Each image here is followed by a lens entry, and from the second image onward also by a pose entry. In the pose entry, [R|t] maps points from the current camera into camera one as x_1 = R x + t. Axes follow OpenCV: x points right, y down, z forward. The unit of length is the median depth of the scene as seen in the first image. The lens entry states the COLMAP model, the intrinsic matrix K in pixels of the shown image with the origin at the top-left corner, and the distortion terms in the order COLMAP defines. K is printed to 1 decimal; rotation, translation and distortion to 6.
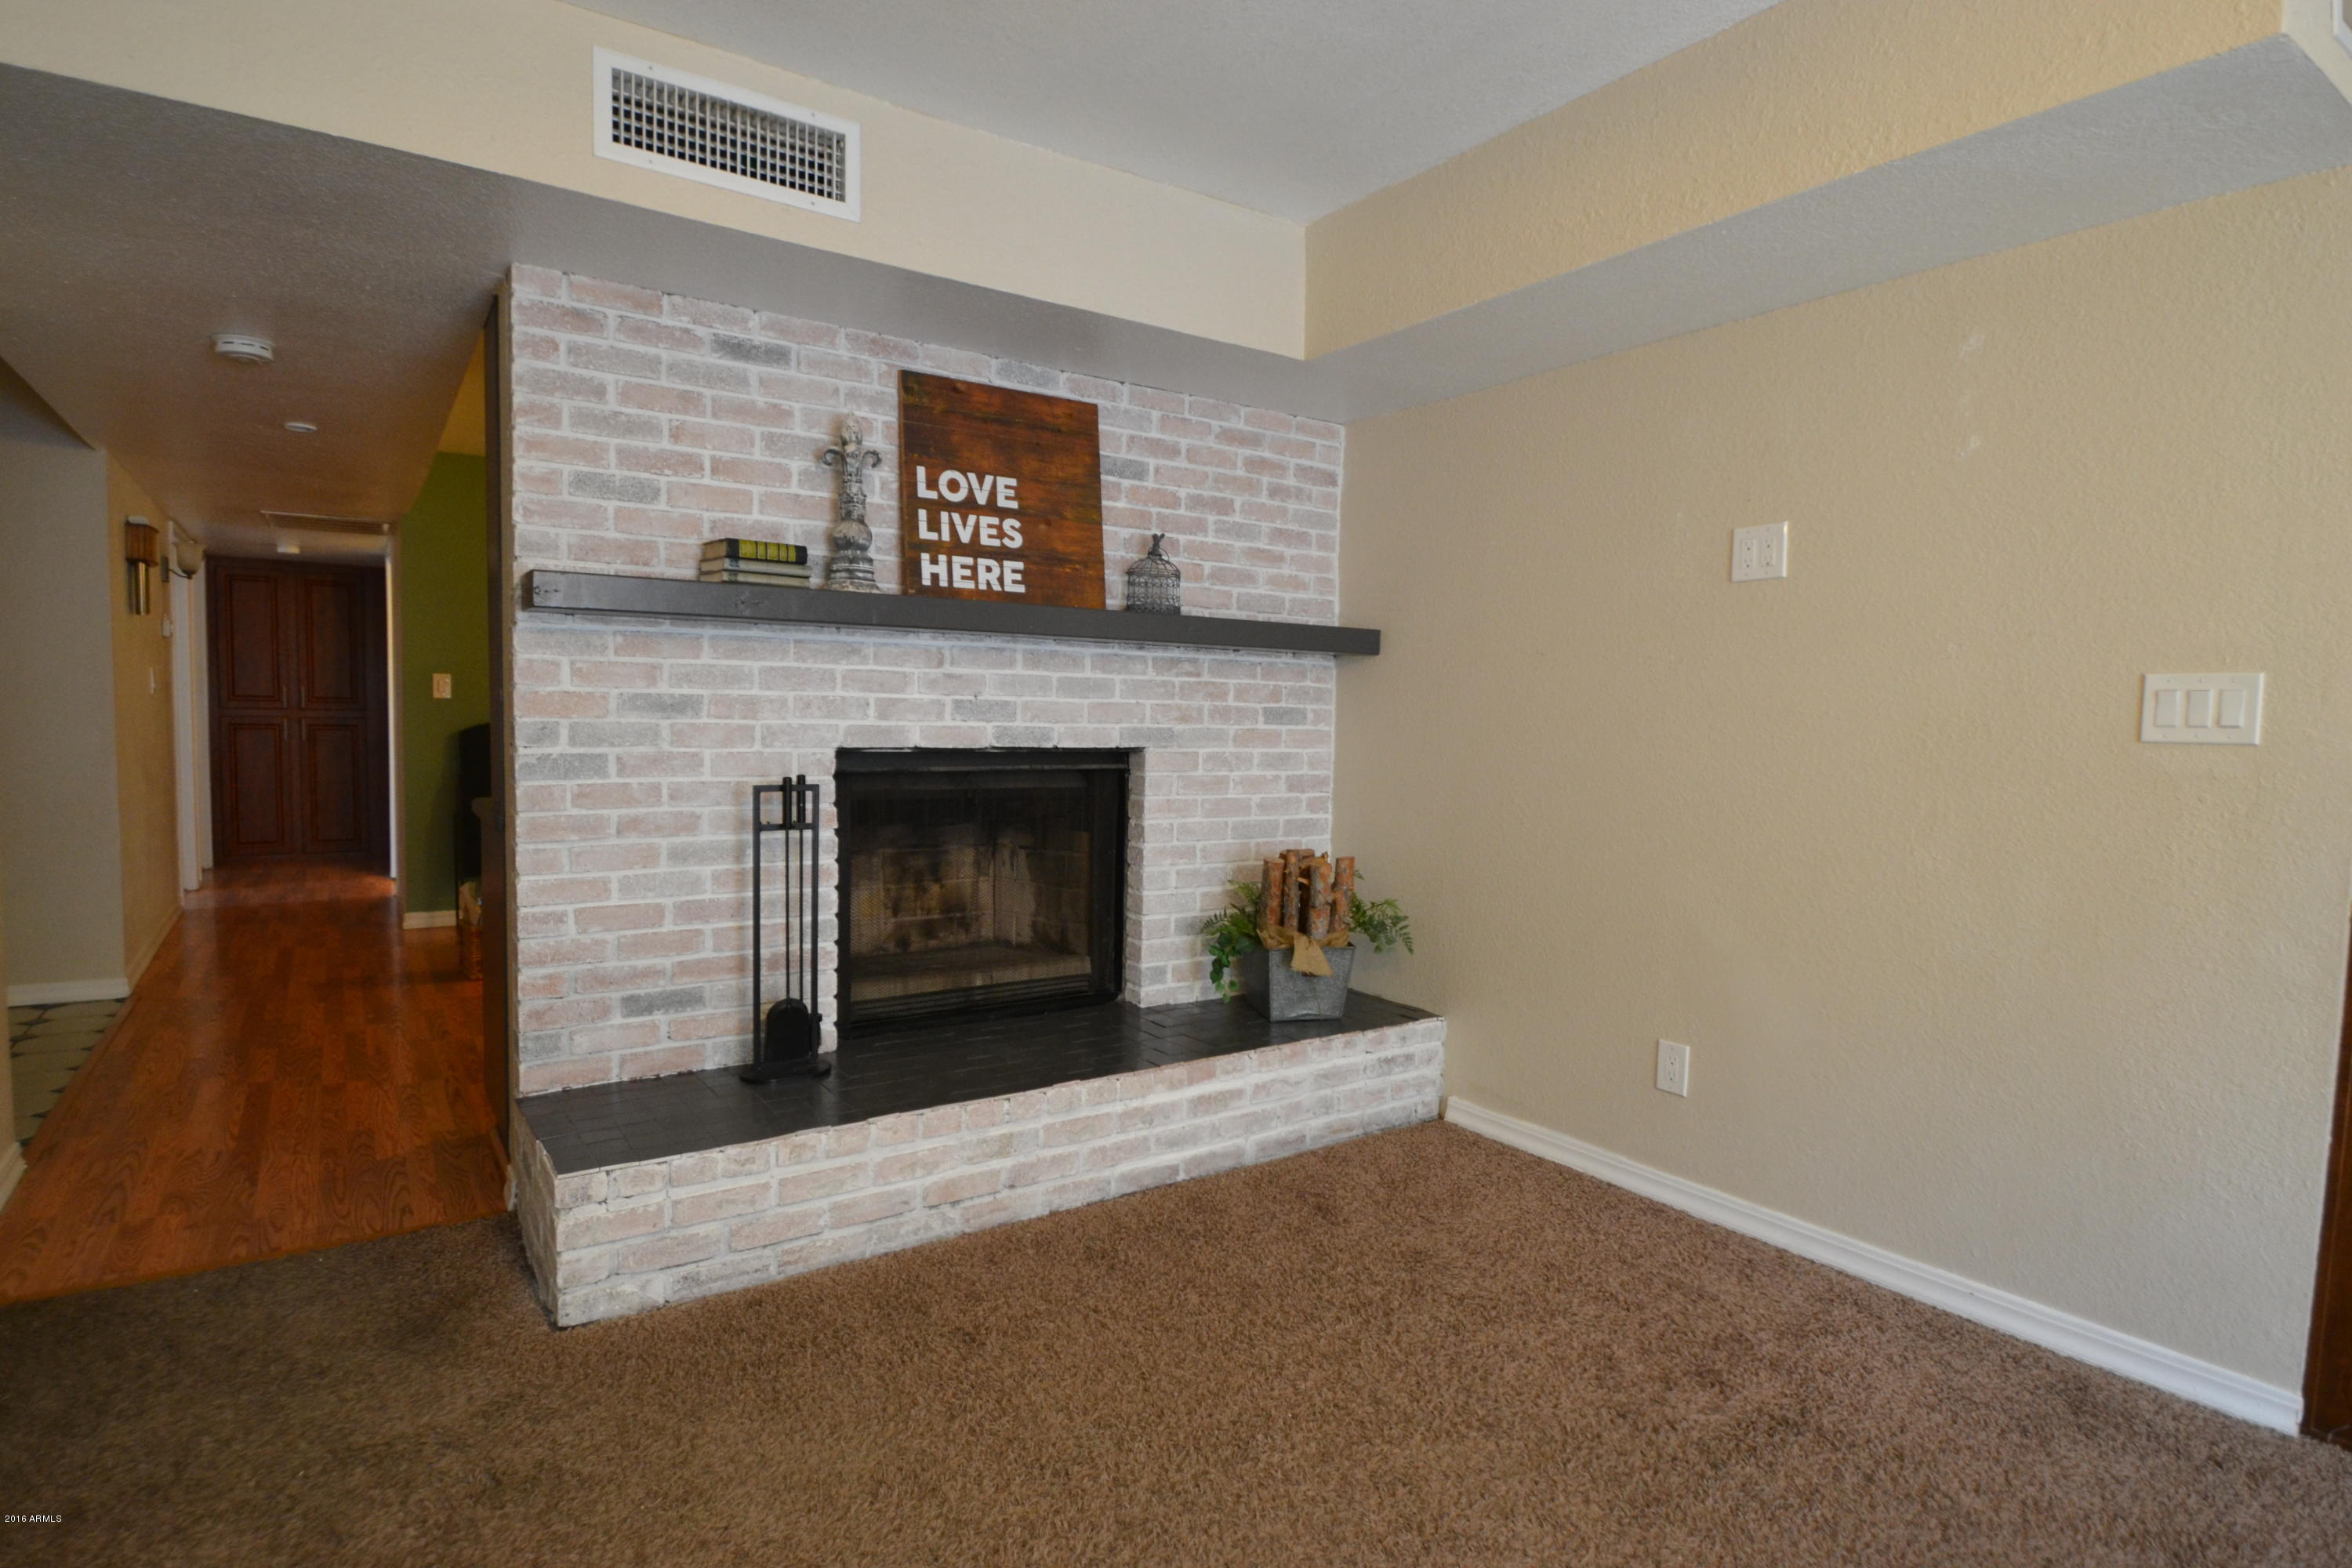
lens RADIAL K [[1216.8, 0, 1153.1], [0, 1216.8, 791.7], [0, 0, 1]] dist [-0.004716, -0.012404]
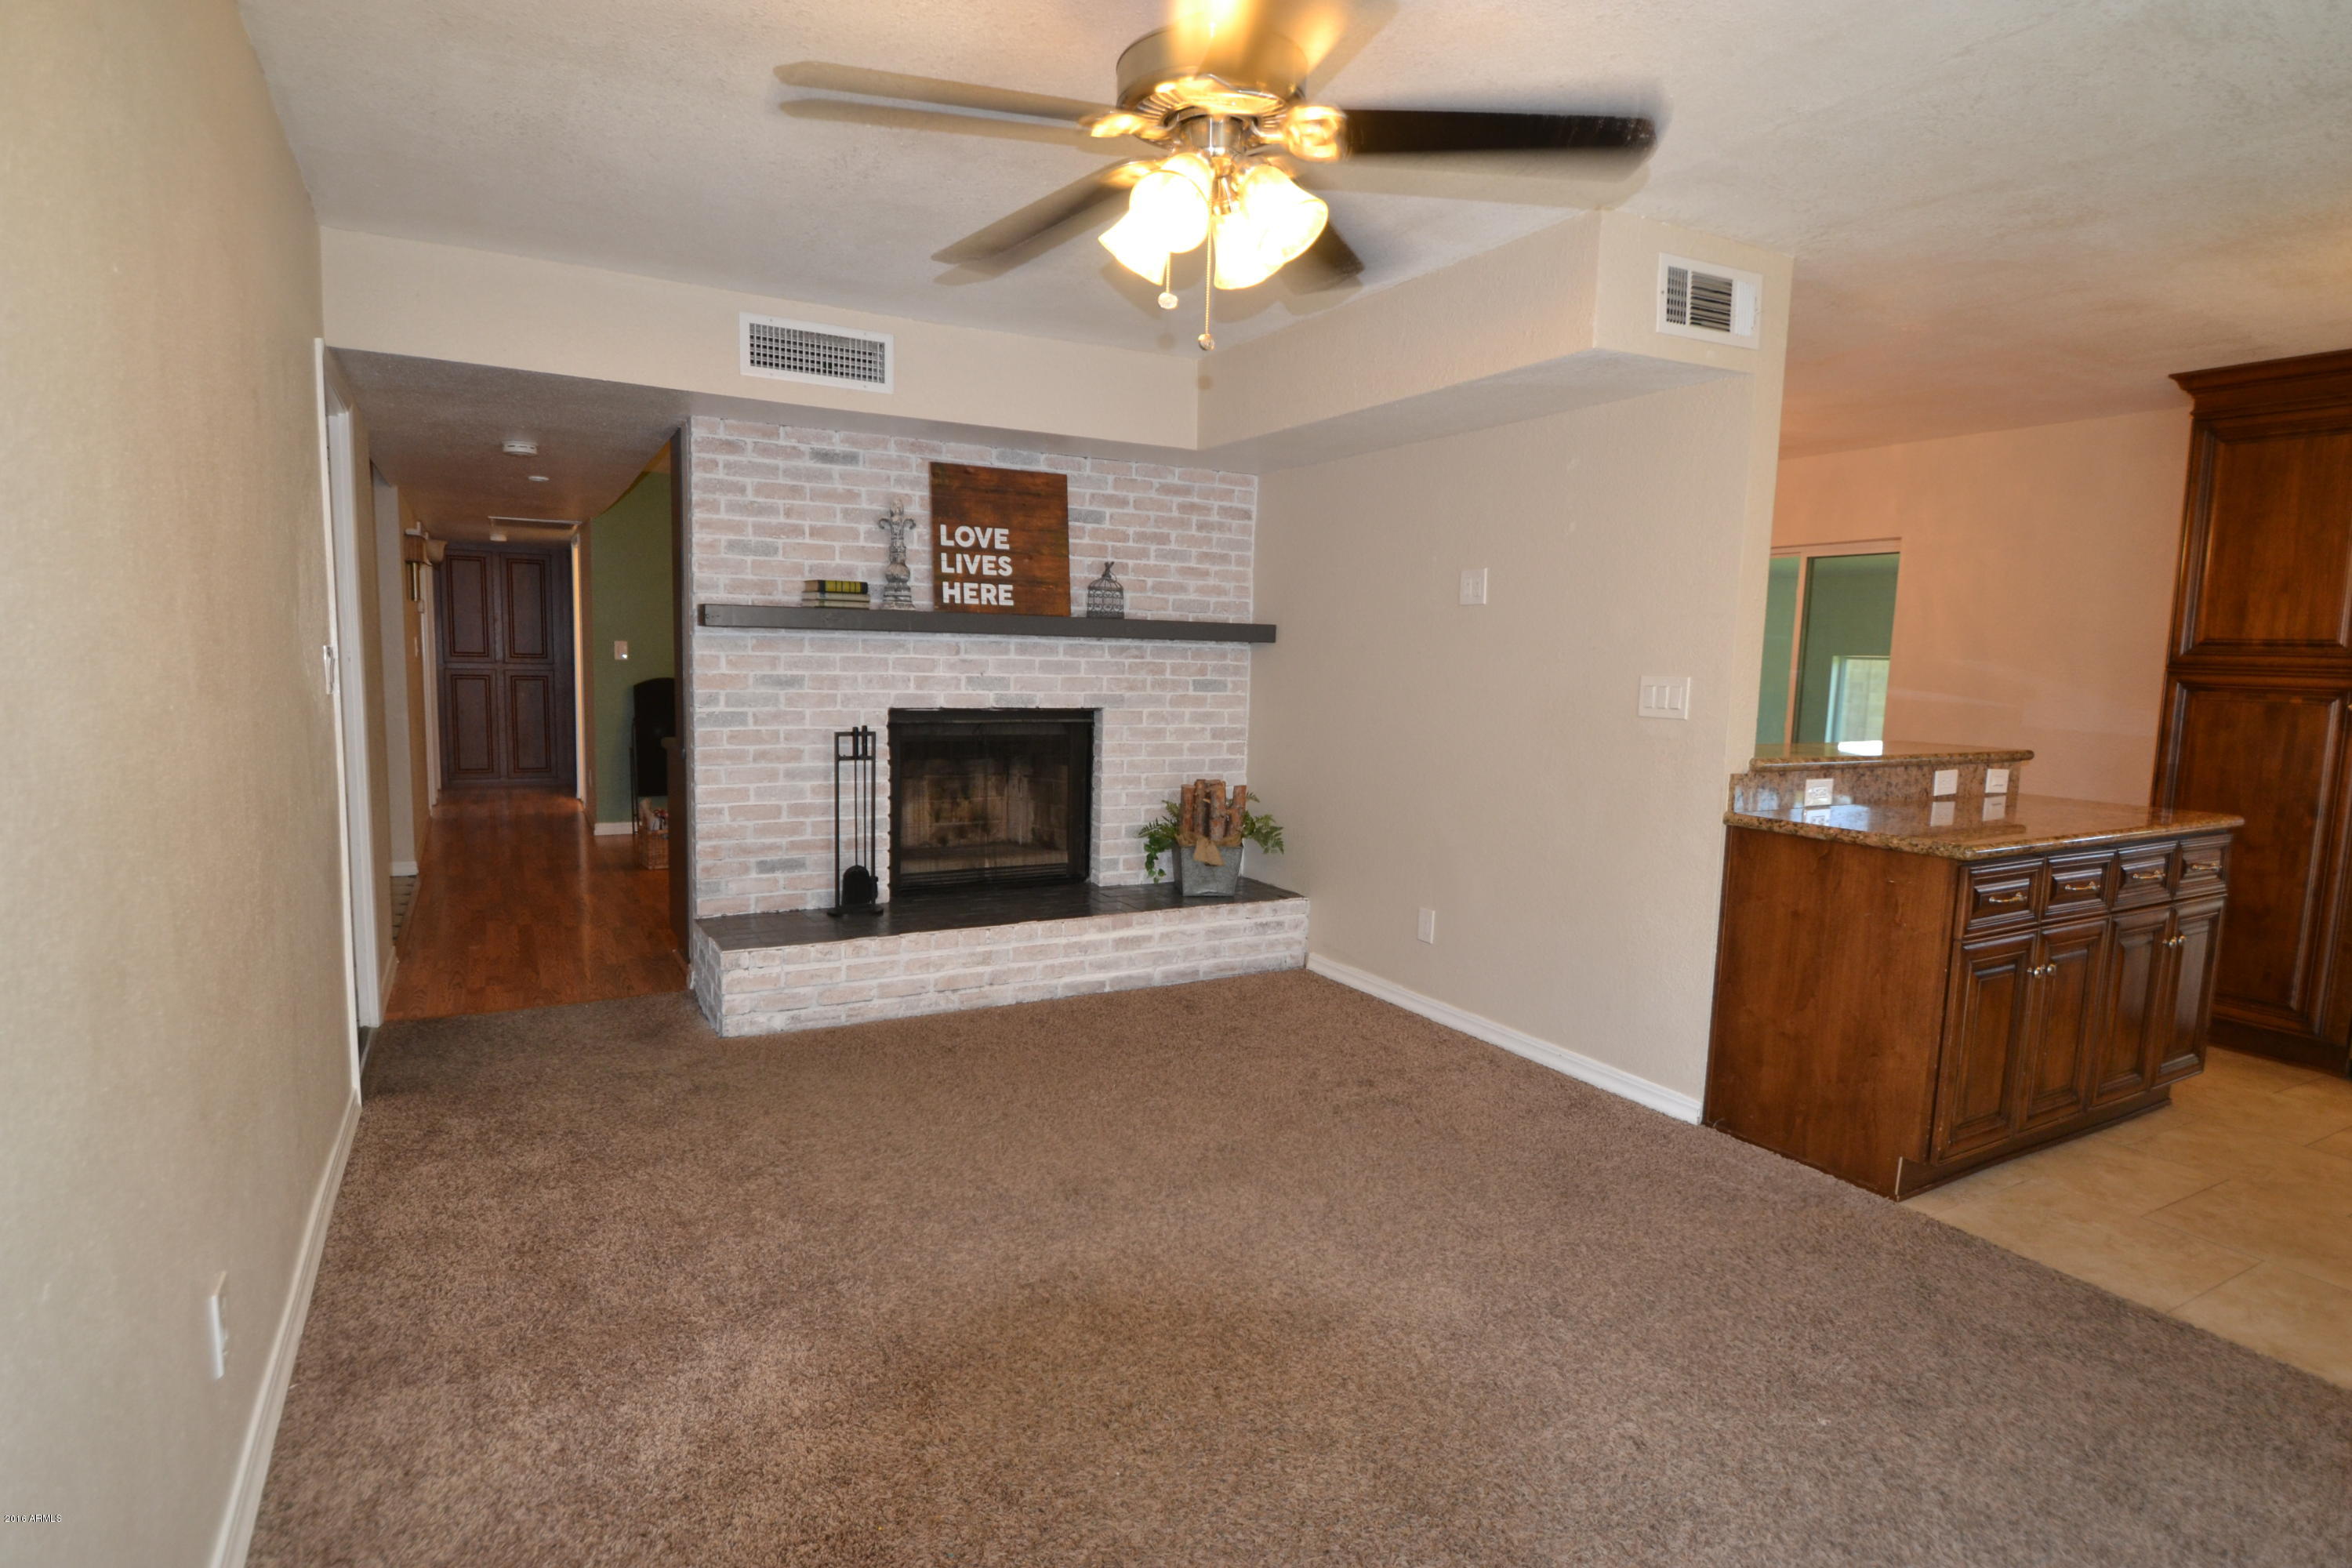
lens RADIAL K [[1216.8, 0, 1151.6], [0, 1216.8, 788.7], [0, 0, 1]] dist [-0.004716, -0.012404]
pose [[0.995486, 0.015793, -0.093586, 0.216768], [-0.011636, 0.998928, 0.044804, -0.006522], [0.094193, -0.043513, 0.994603, -0.510435]]
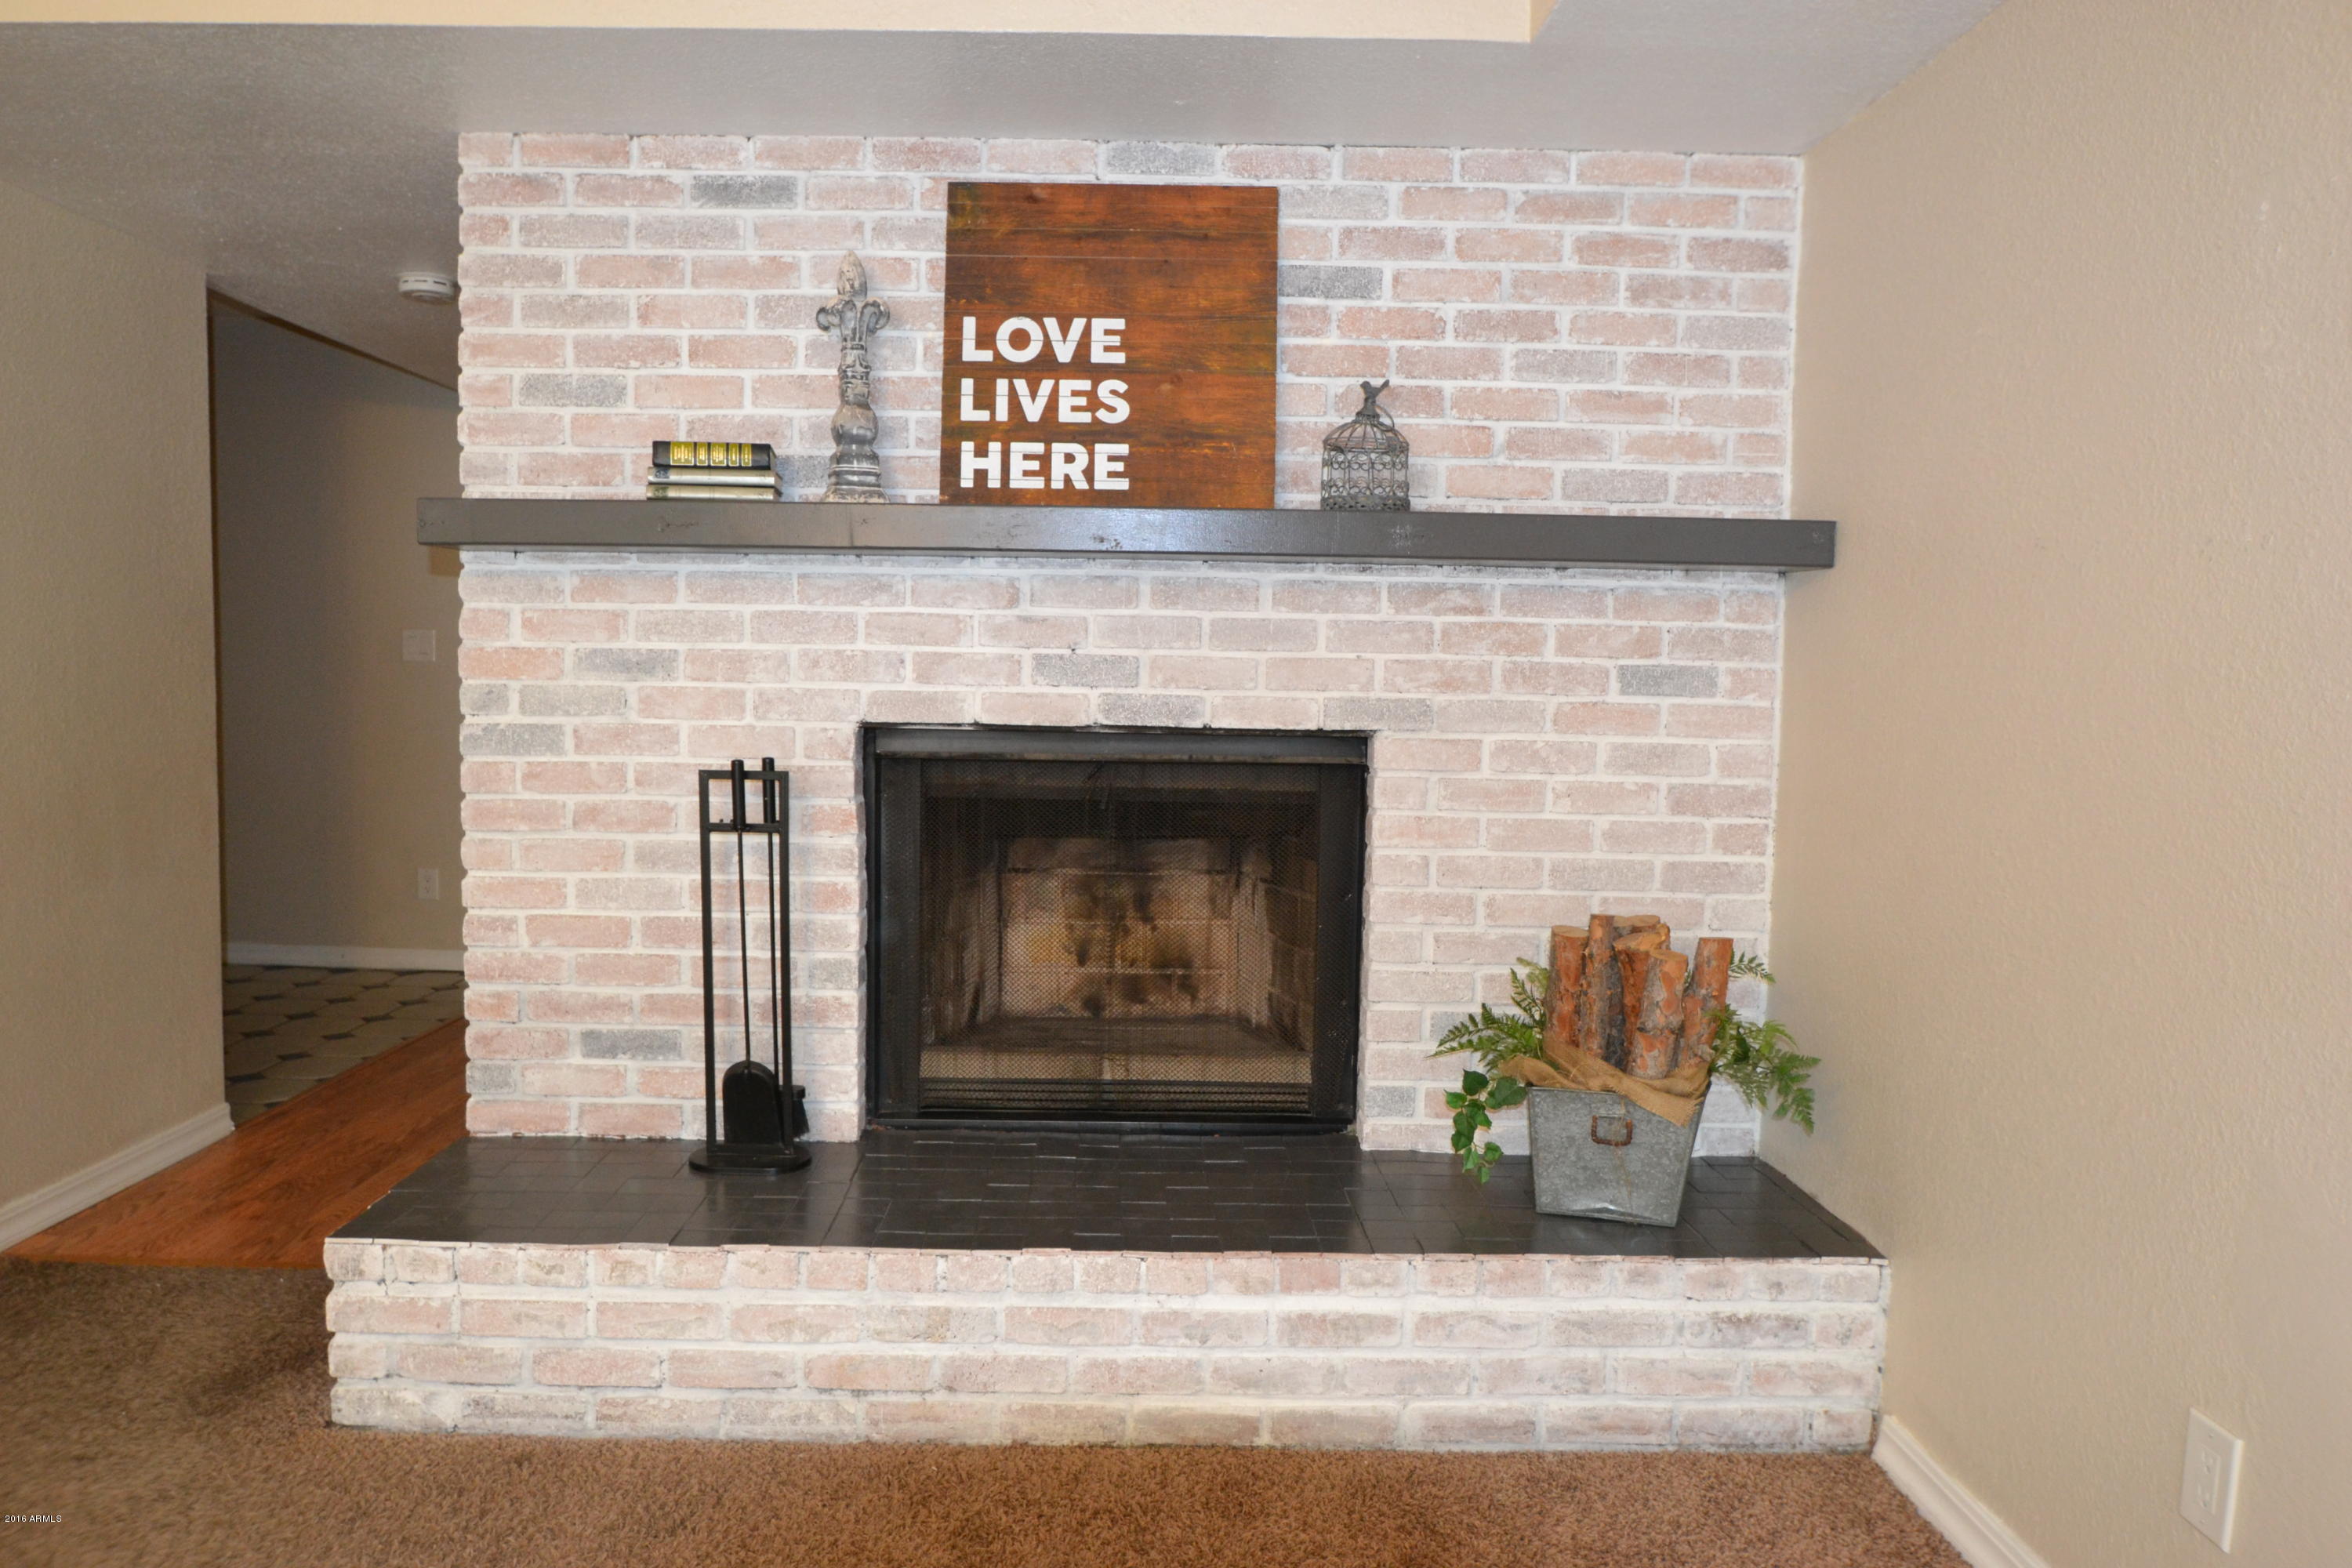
lens RADIAL K [[1586.1, 0, 1141.4], [0, 1586.1, 782.5], [0, 0, 1]] dist [-0.036246, 0.000917]
pose [[0.832405, 0.033310, -0.553166, 0.390171], [-0.037343, 0.999295, 0.003980, -0.010203], [0.552909, 0.017343, 0.833061, 0.306036]]
